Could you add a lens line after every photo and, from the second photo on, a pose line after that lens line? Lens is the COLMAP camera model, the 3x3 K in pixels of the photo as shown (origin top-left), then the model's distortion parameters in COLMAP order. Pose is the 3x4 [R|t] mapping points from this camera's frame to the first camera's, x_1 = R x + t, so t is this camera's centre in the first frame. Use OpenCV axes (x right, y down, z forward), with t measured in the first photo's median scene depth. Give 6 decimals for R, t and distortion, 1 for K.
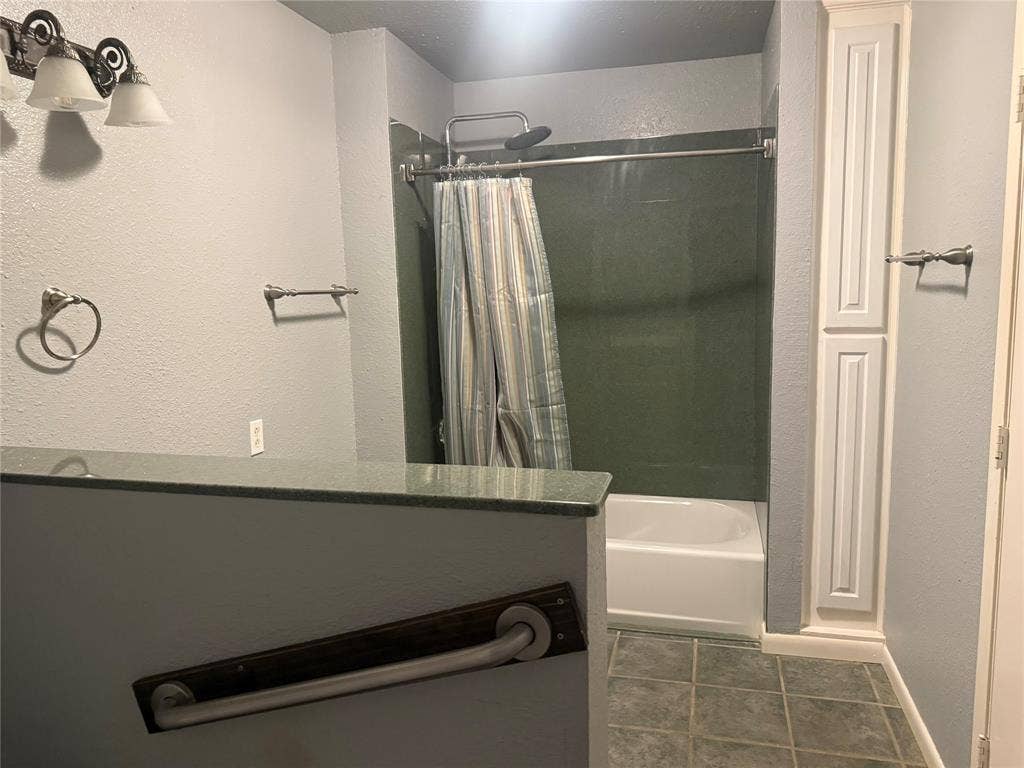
lens RADIAL K [[737.4, 0, 512.0], [0, 737.4, 384.0], [0, 0, 1]] dist [0.003949, -0.000368]
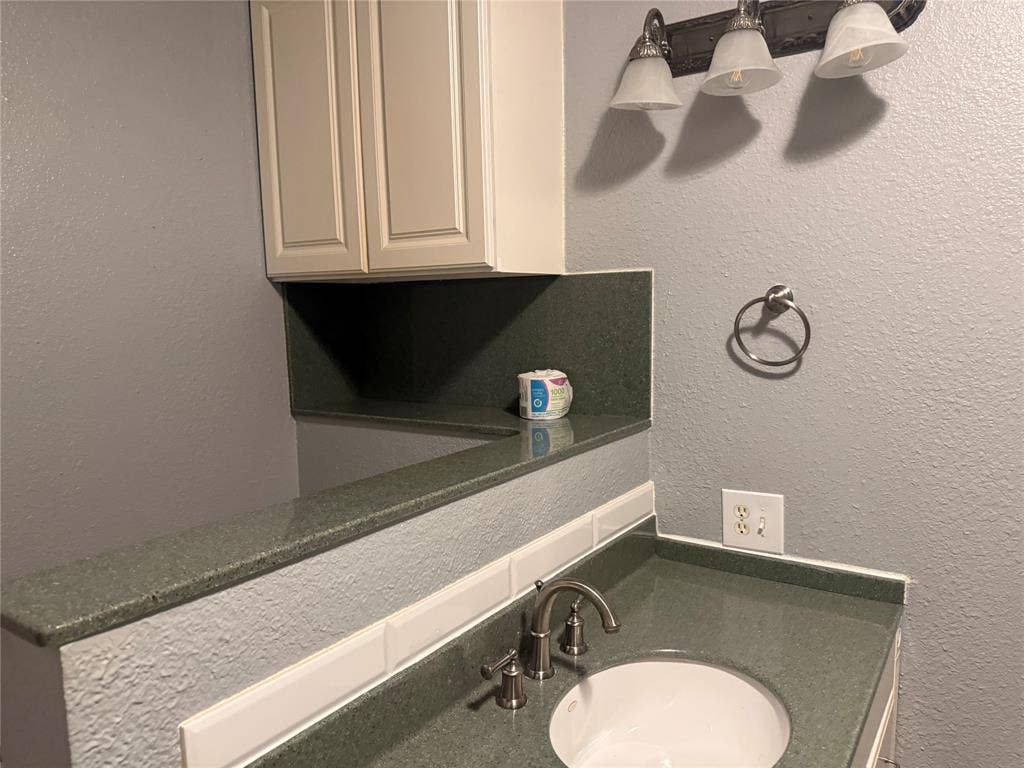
lens RADIAL K [[737.4, 0, 512.0], [0, 737.4, 384.0], [0, 0, 1]] dist [0.003949, -0.000368]
pose [[-0.327689, 0.137005, -0.934799, 0.356138], [-0.095687, 0.979530, 0.177103, -0.142010], [0.939928, 0.147483, -0.307871, 0.996531]]
